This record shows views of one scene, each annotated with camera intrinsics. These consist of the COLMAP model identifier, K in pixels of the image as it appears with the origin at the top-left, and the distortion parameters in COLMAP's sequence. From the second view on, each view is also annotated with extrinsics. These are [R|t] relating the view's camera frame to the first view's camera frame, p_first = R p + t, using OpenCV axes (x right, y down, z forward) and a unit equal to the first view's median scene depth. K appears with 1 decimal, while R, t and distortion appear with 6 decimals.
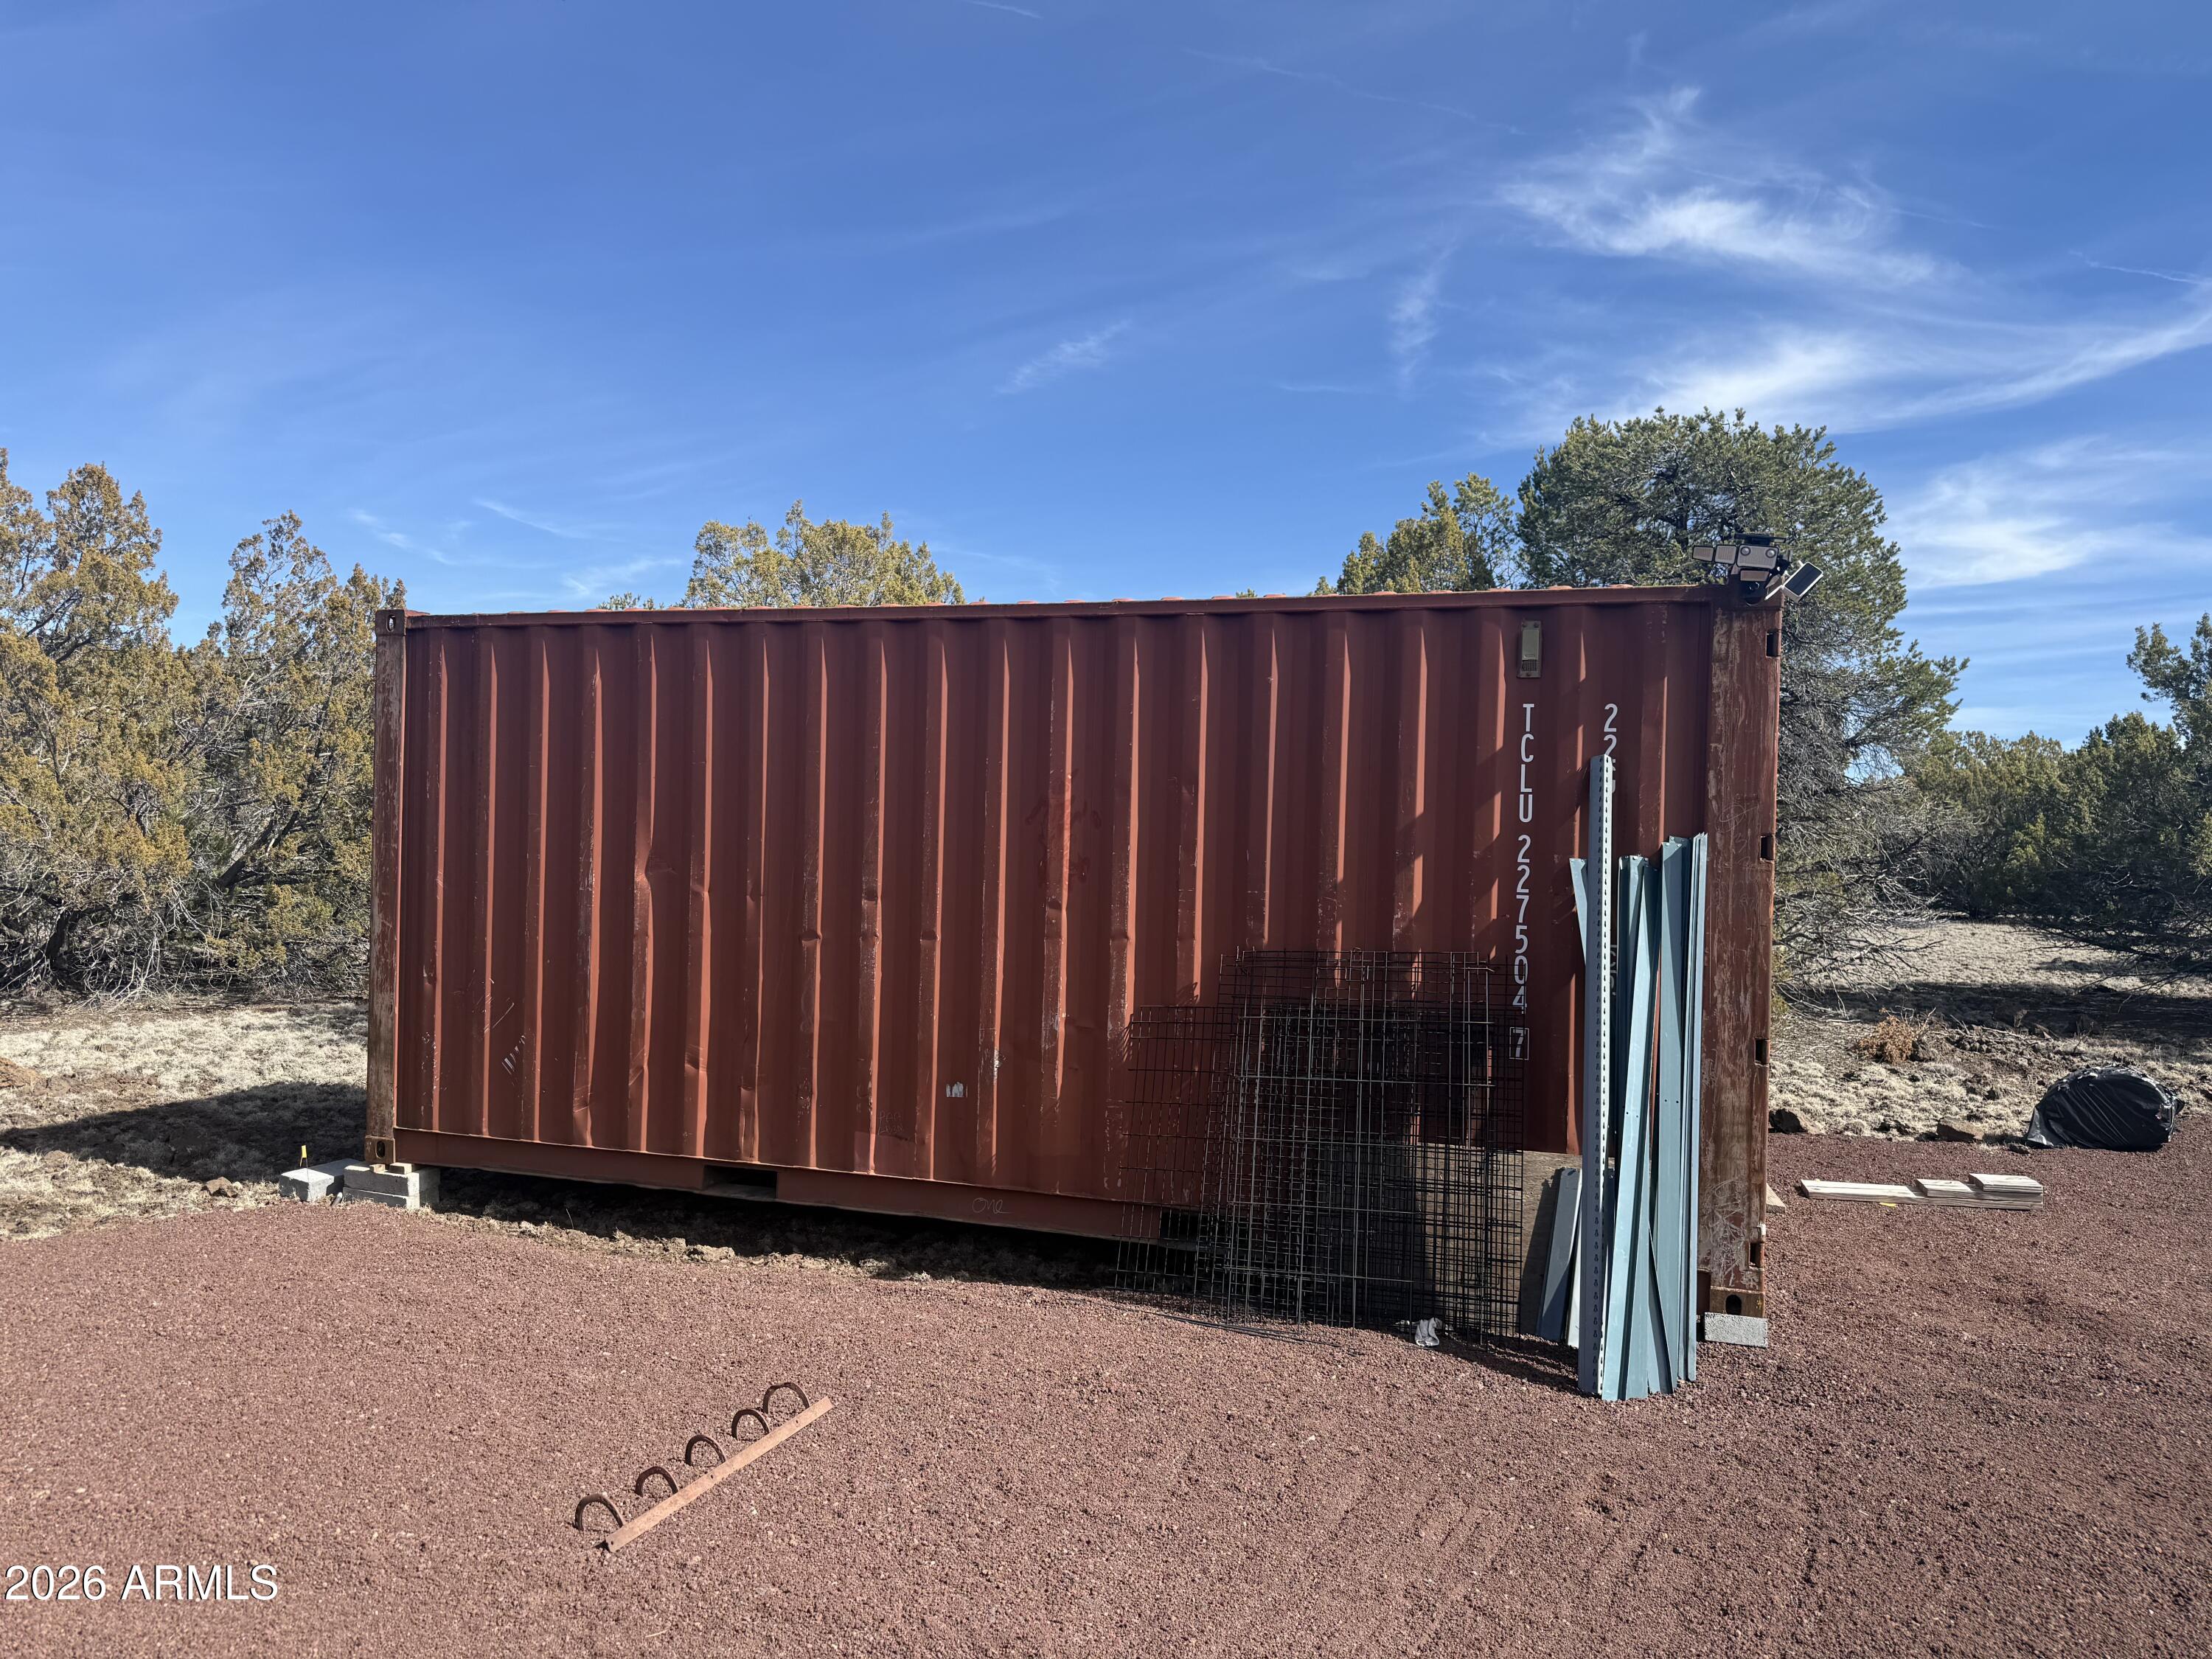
lens RADIAL K [[1531.0, 0, 1106.0], [0, 1531.0, 829.5], [0, 0, 1]] dist [0.091632, -0.104357]
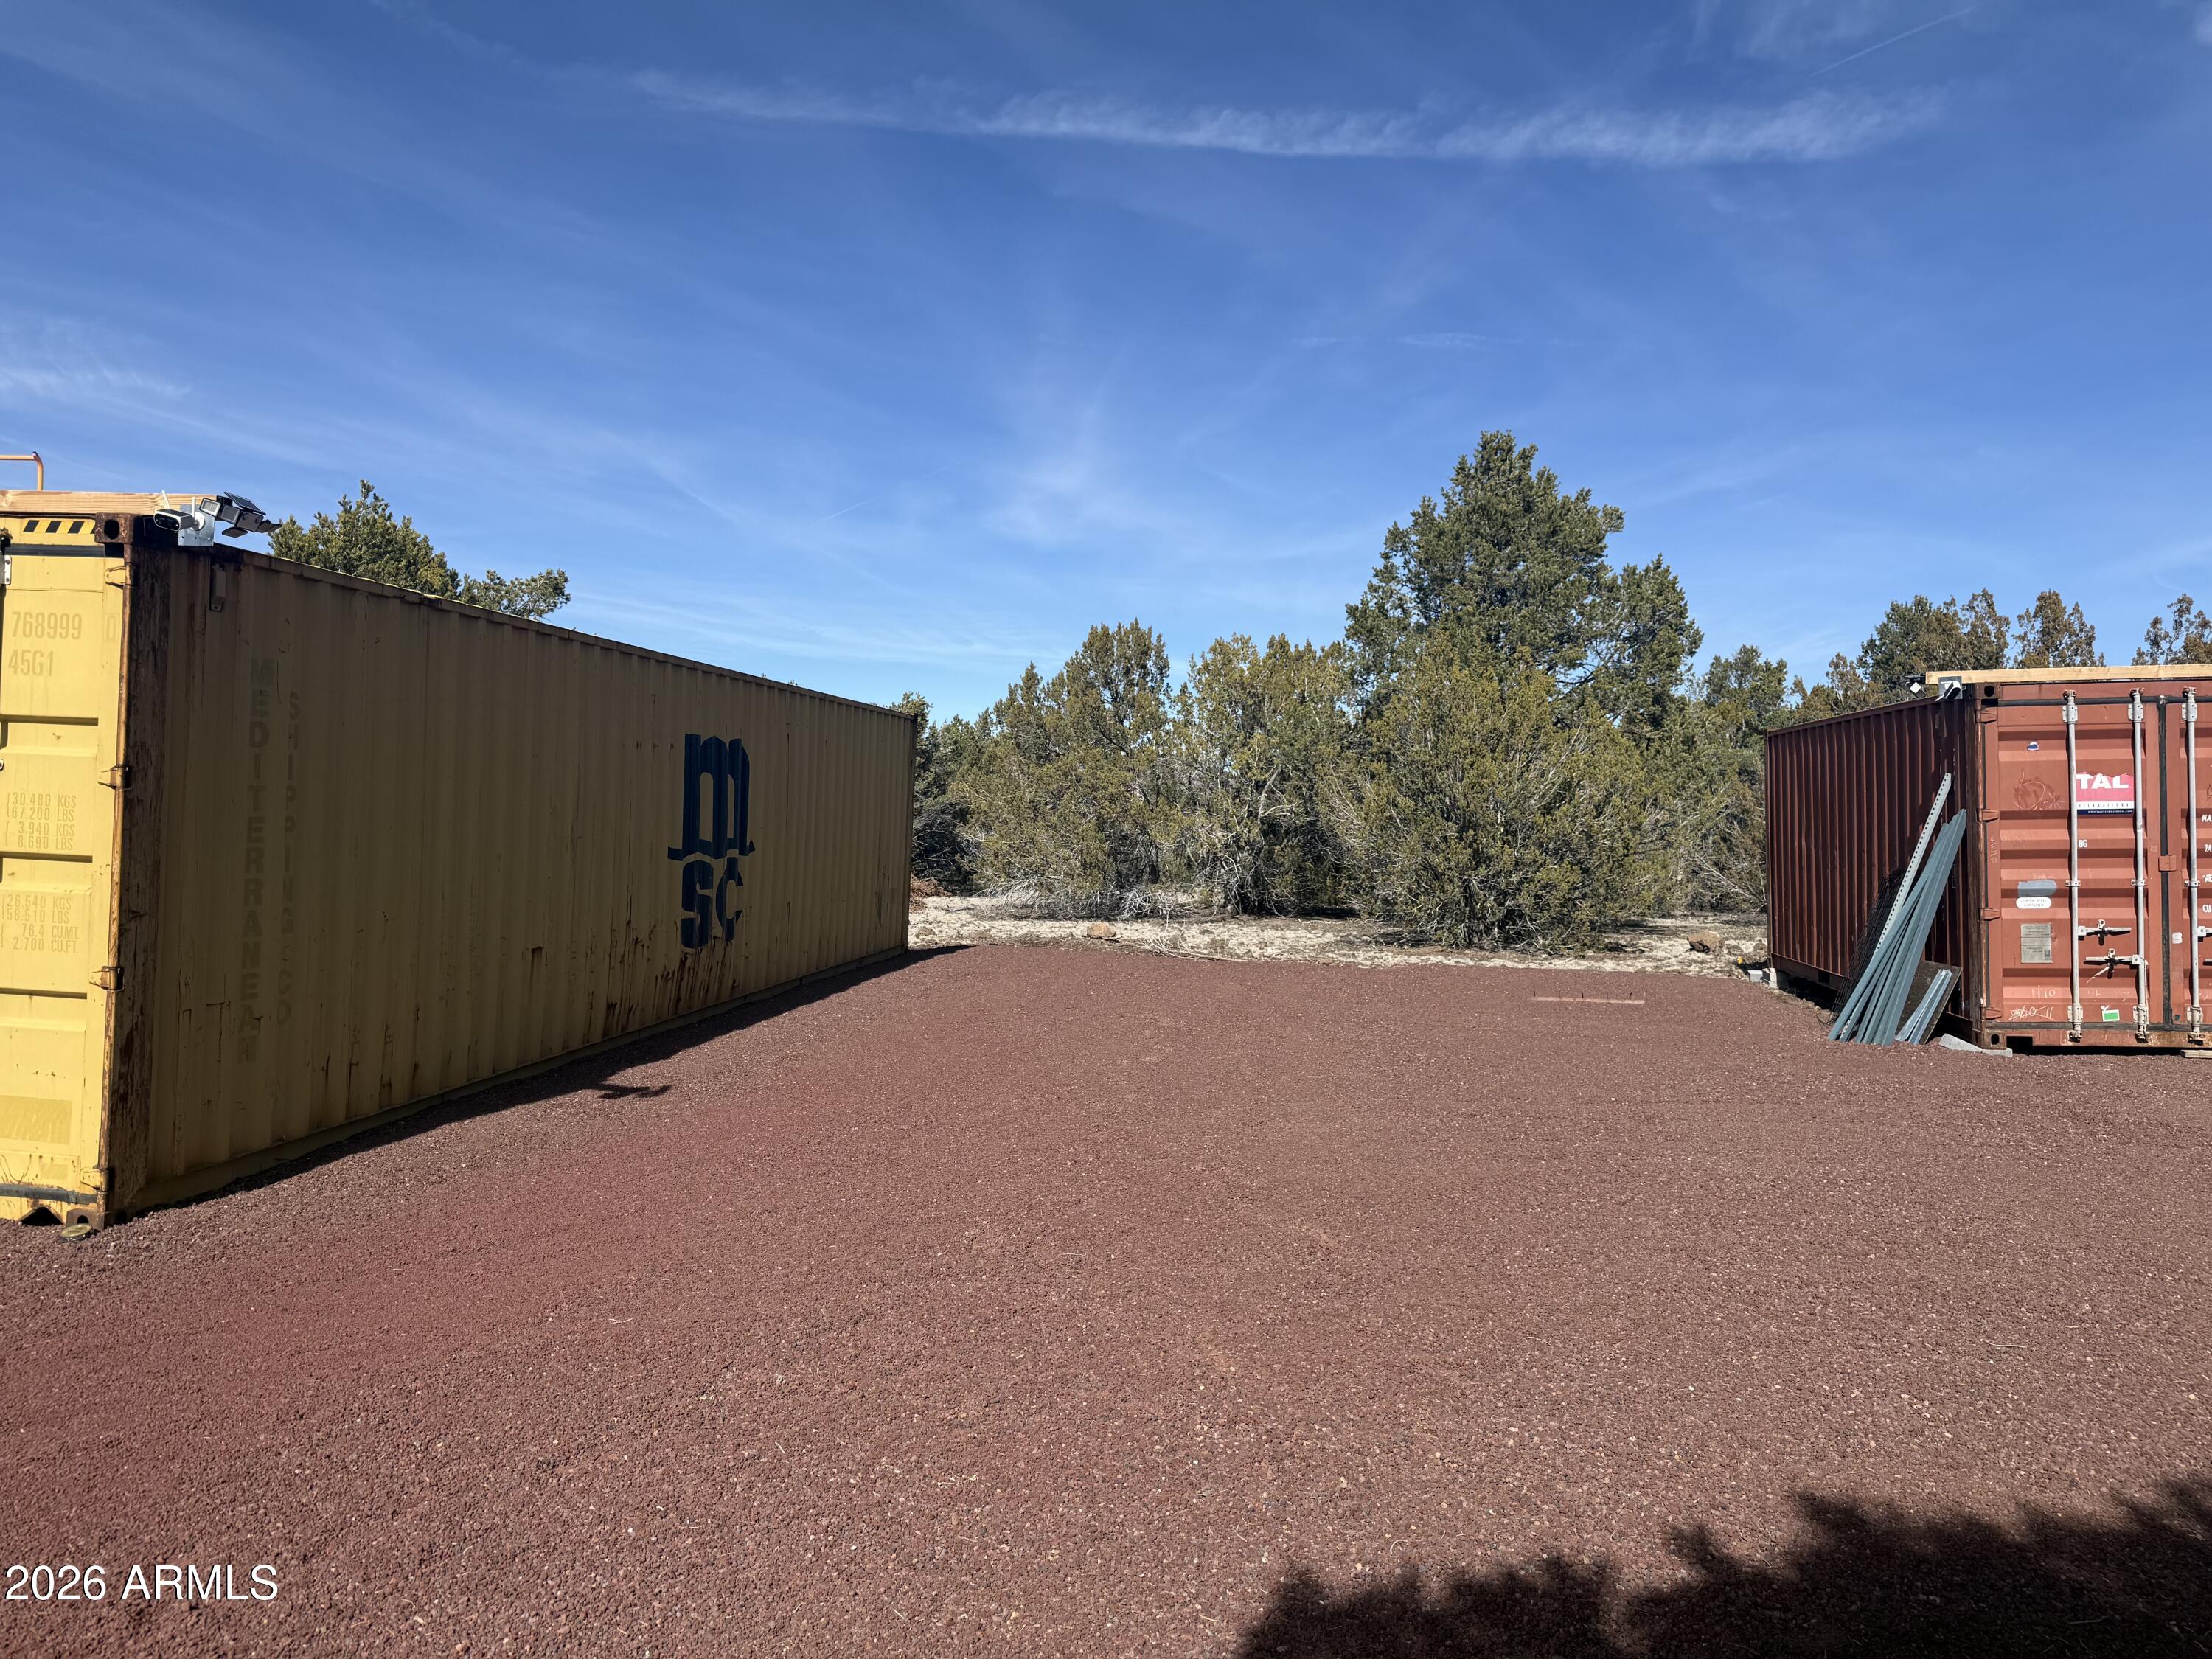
lens RADIAL K [[1551.8, 0, 1115.6], [0, 1551.8, 816.6], [0, 0, 1]] dist [0.086704, -0.112454]
pose [[0.167187, -0.028292, -0.985519, 1.841424], [0.007604, 0.999595, -0.027406, 0.049478], [0.985896, -0.002912, 0.167335, -0.383660]]
